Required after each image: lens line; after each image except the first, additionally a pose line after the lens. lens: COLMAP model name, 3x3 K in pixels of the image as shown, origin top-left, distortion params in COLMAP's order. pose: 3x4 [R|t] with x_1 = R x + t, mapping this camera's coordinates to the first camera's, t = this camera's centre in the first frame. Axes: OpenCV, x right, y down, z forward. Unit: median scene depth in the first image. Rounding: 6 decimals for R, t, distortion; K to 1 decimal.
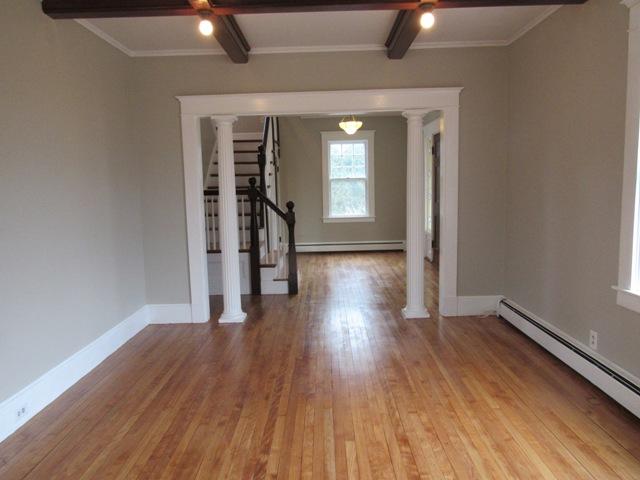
lens RADIAL K [[459.8, 0, 320.0], [0, 459.8, 240.0], [0, 0, 1]] dist [-0.023076, 0.003724]
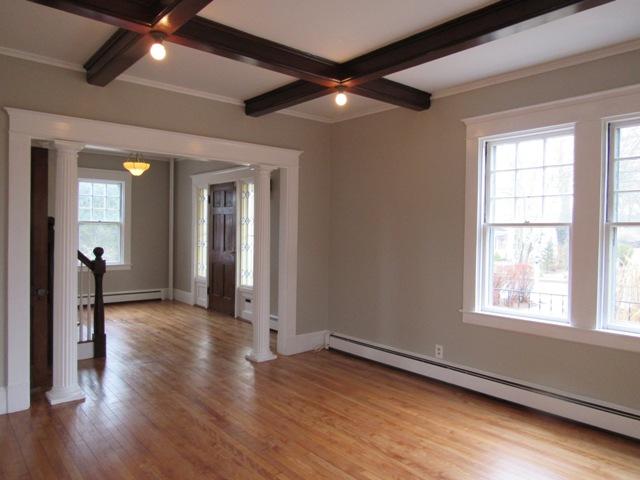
lens RADIAL K [[459.8, 0, 320.0], [0, 459.8, 240.0], [0, 0, 1]] dist [-0.023076, 0.003724]
pose [[0.751249, 0.023473, 0.659601, -0.492591], [0.043225, 0.995472, -0.084656, -0.011768], [-0.658602, 0.092108, 0.746833, 0.142349]]
